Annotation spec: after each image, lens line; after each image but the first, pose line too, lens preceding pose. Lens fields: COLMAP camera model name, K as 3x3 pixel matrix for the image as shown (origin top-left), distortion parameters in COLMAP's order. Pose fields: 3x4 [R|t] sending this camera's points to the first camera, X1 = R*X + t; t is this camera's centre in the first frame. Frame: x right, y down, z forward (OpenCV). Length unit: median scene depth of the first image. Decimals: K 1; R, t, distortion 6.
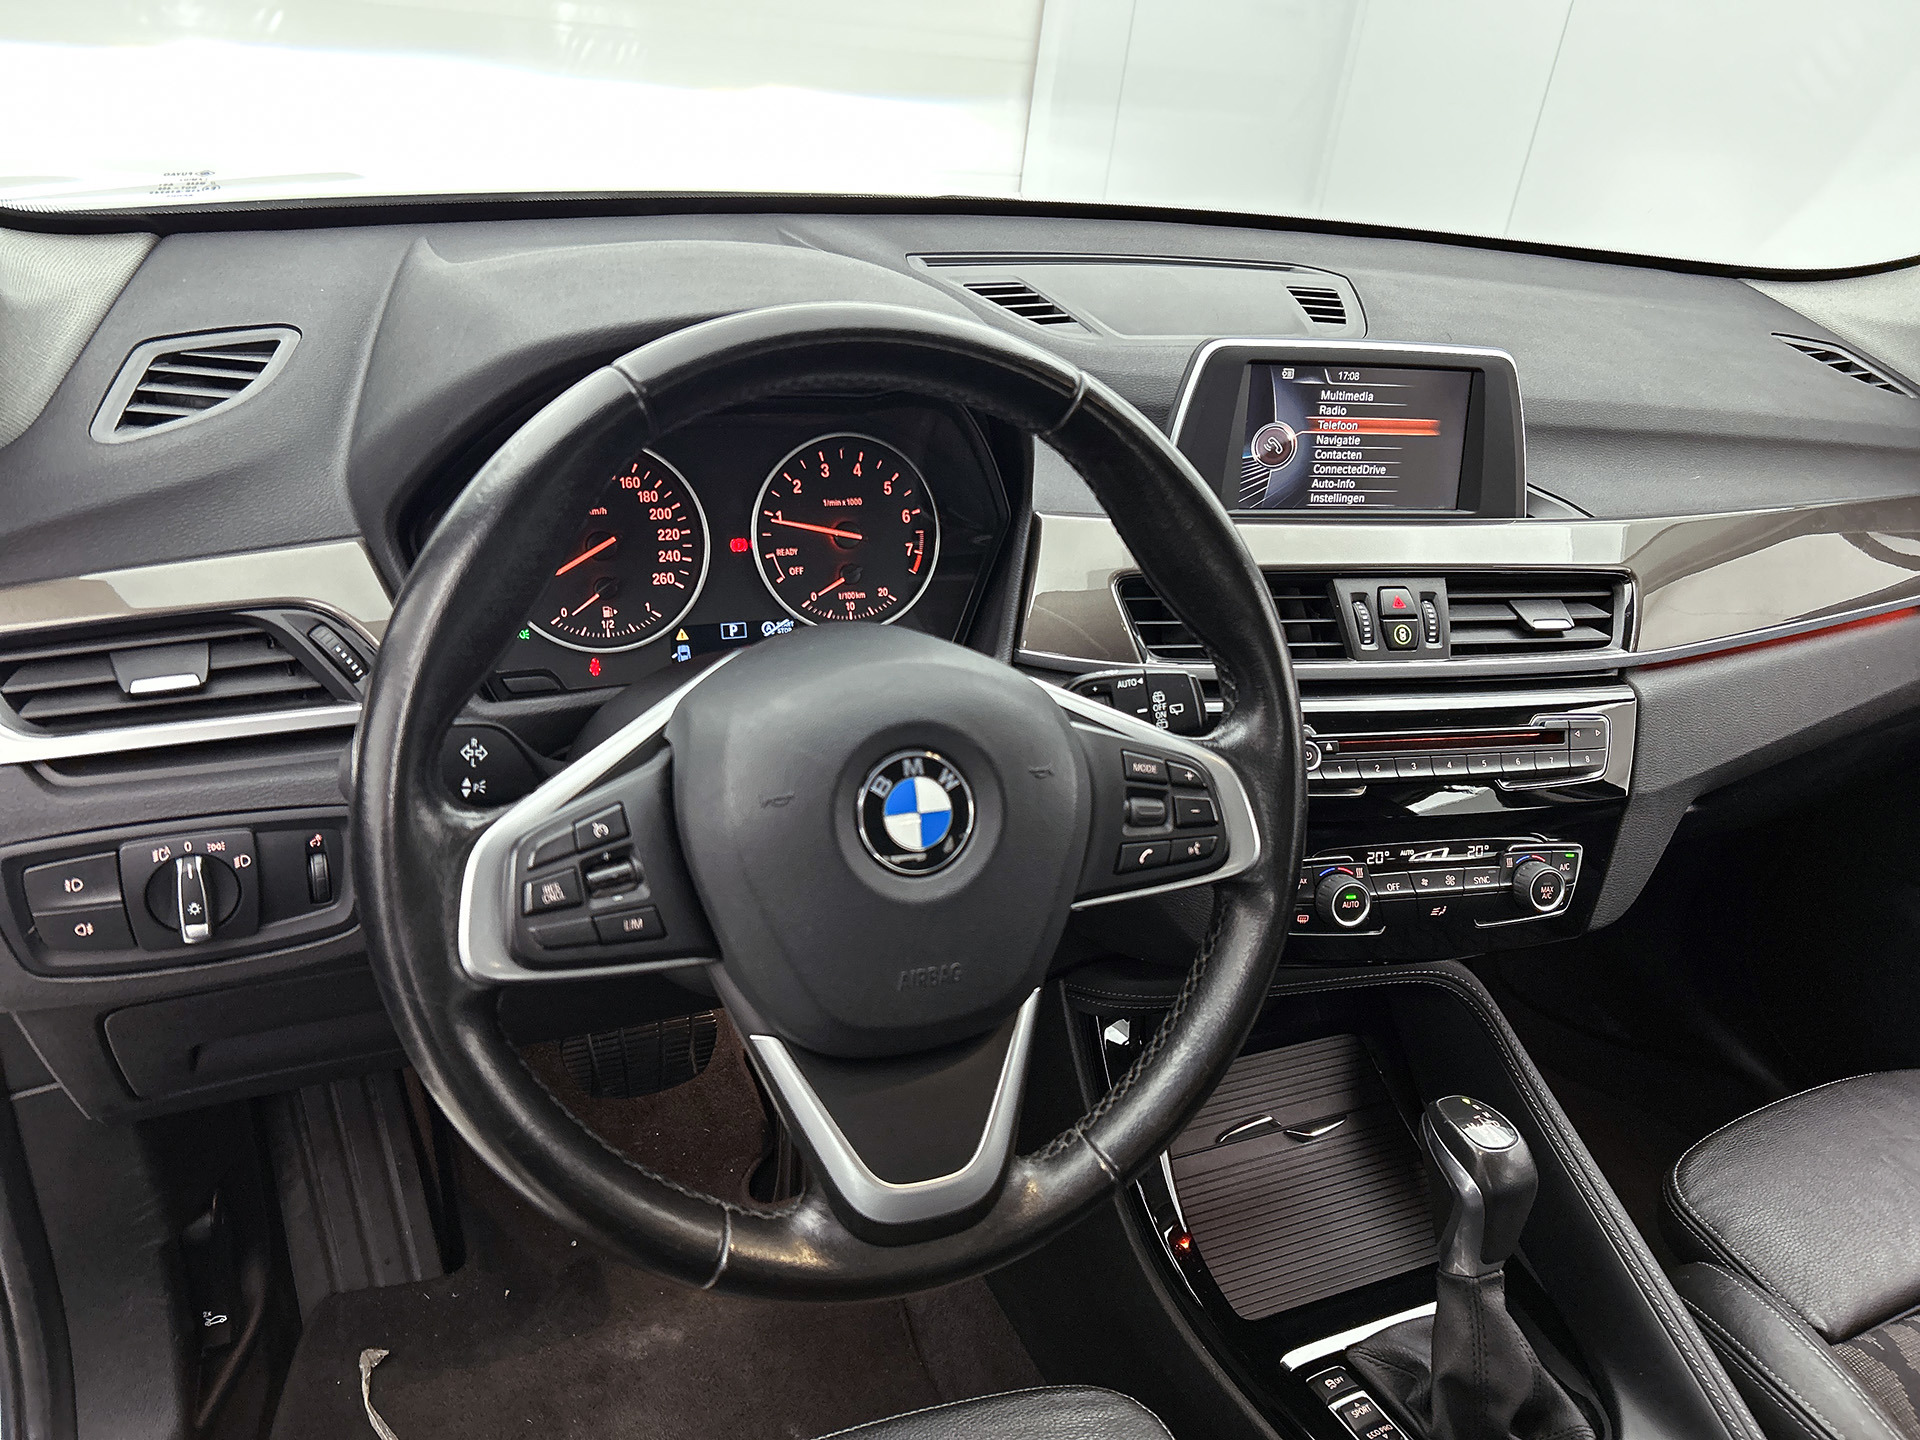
lens RADIAL K [[1459.0, 0, 960.6], [0, 1459.0, 725.0], [0, 0, 1]] dist [0.062792, -0.079829]
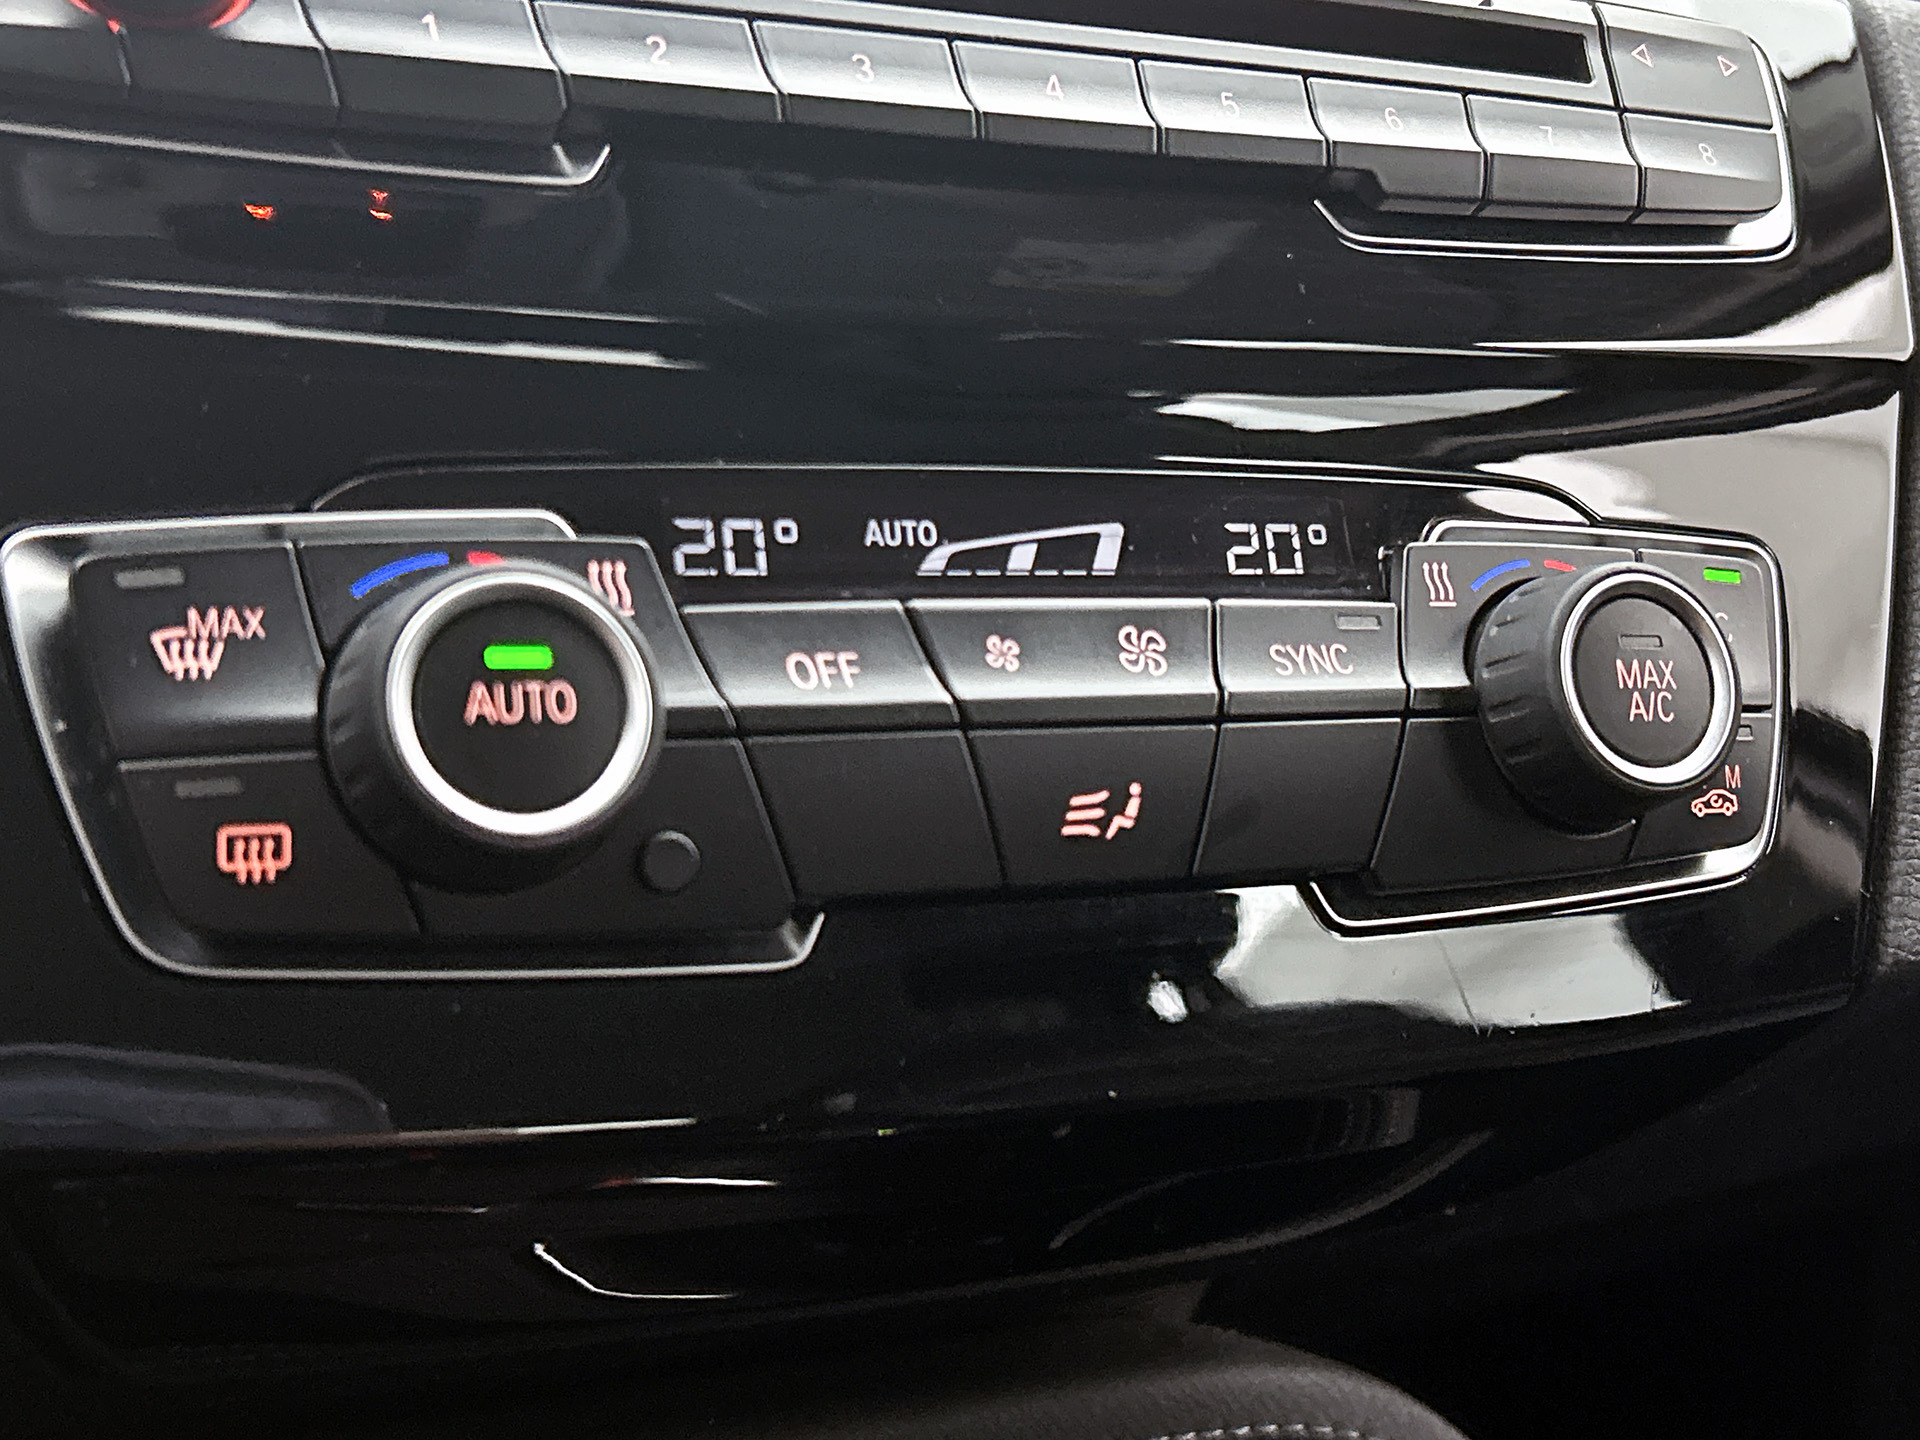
lens RADIAL K [[2572.4, 0, 962.4], [0, 2572.4, 727.5], [0, 0, 1]] dist [0.148418, 0.000000]
pose [[0.982325, -0.083225, 0.167664, 0.262881], [0.129061, 0.949908, -0.284638, 0.209253], [-0.135576, 0.301245, 0.943859, 0.719835]]
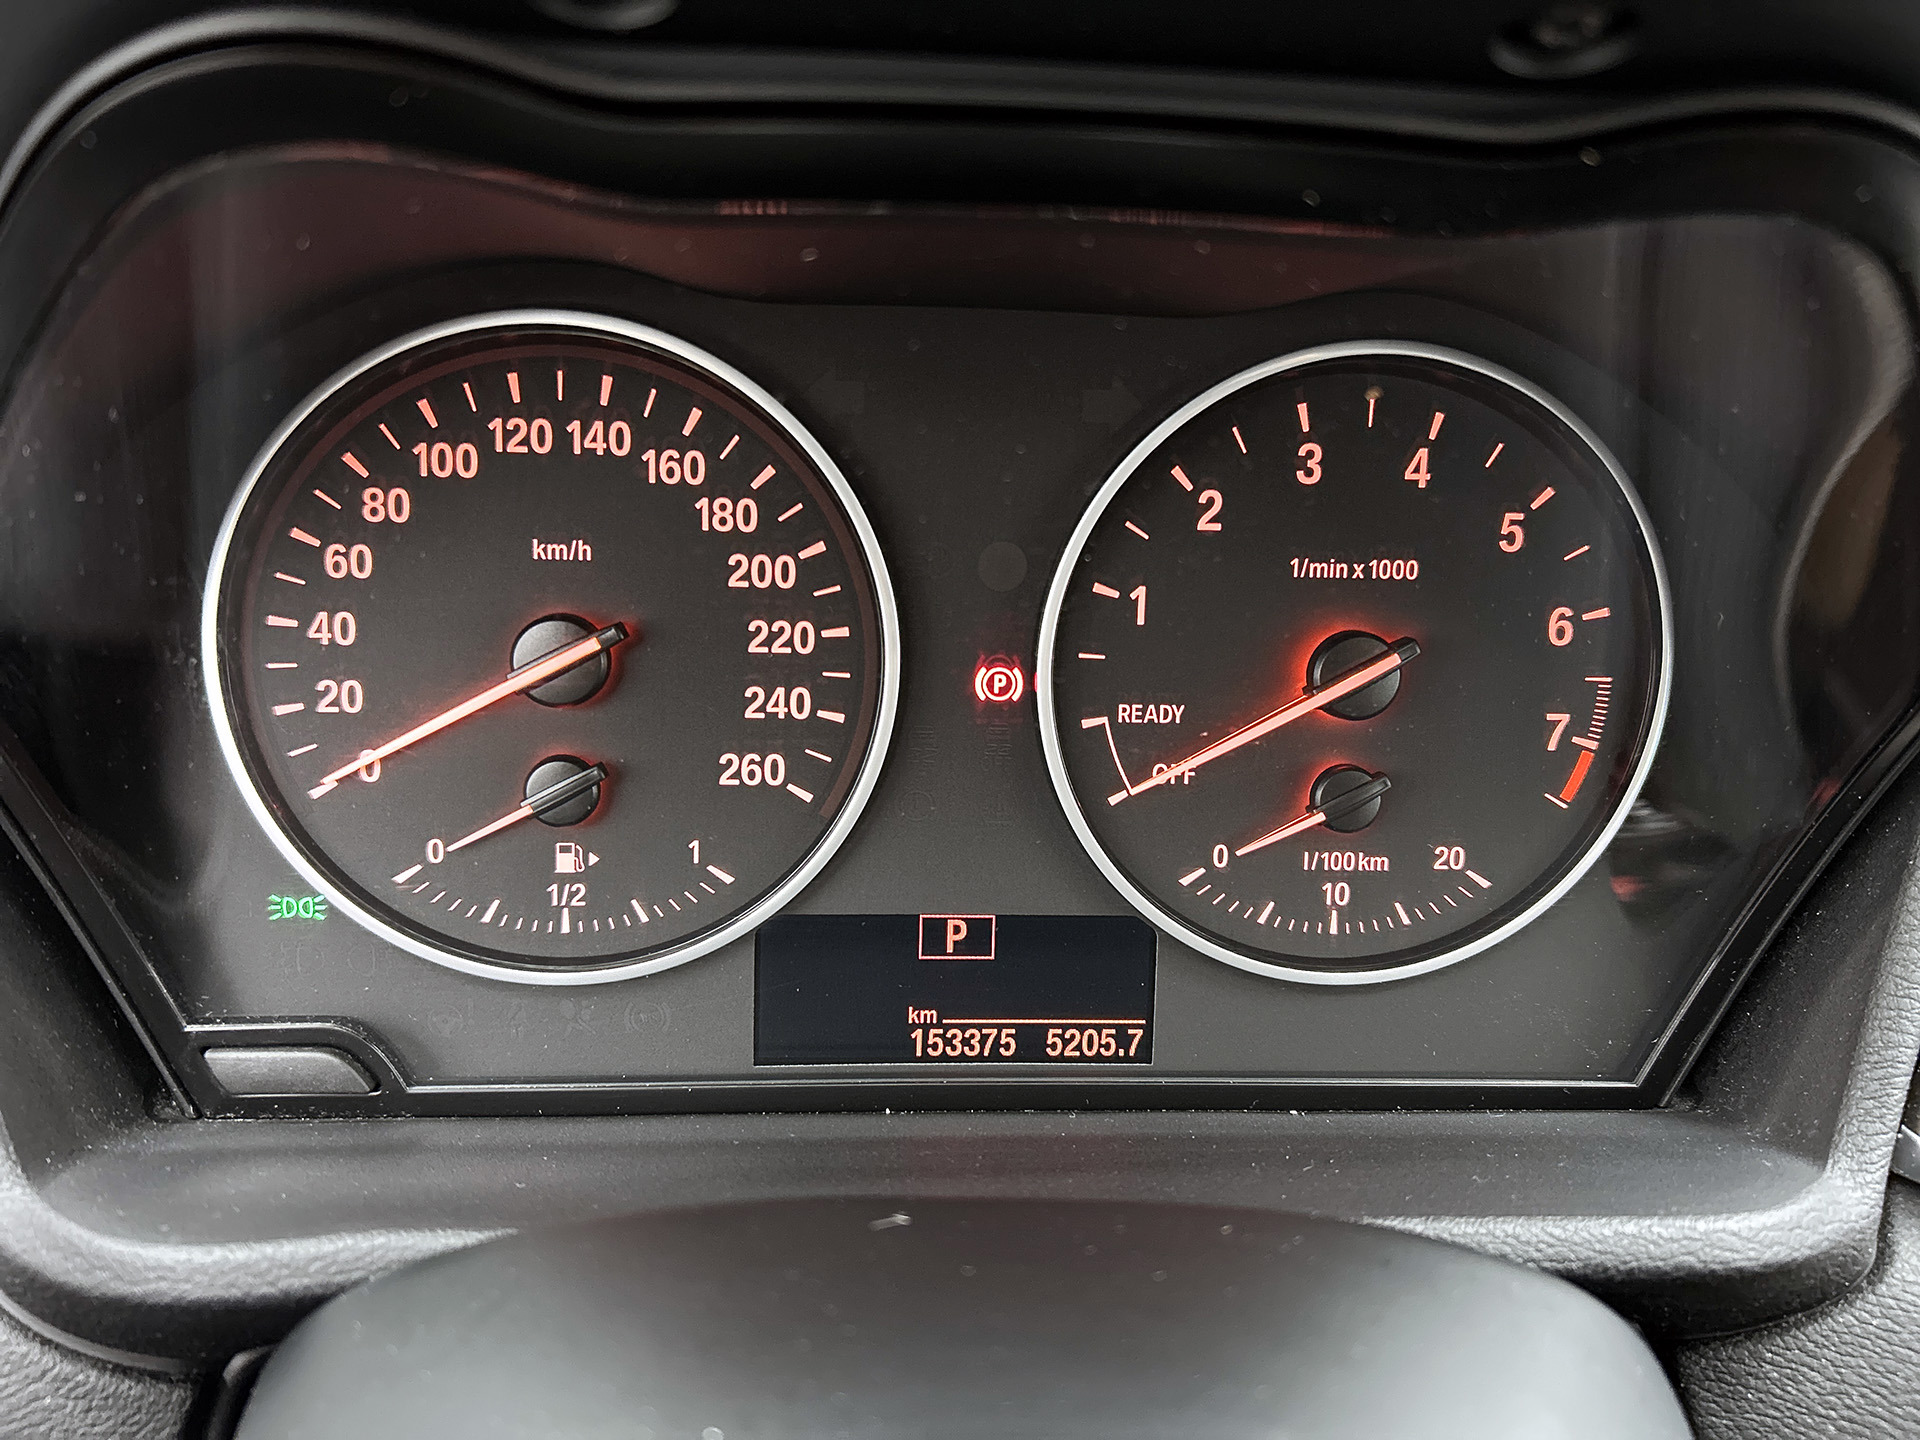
lens RADIAL K [[1459.0, 0, 952.4], [0, 1459.0, 725.5], [0, 0, 1]] dist [0.062792, -0.079829]
pose [[0.940368, 0.131892, -0.313549, -0.058170], [-0.118825, 0.991069, 0.060515, -0.126466], [0.318731, -0.019649, 0.947642, 0.667164]]
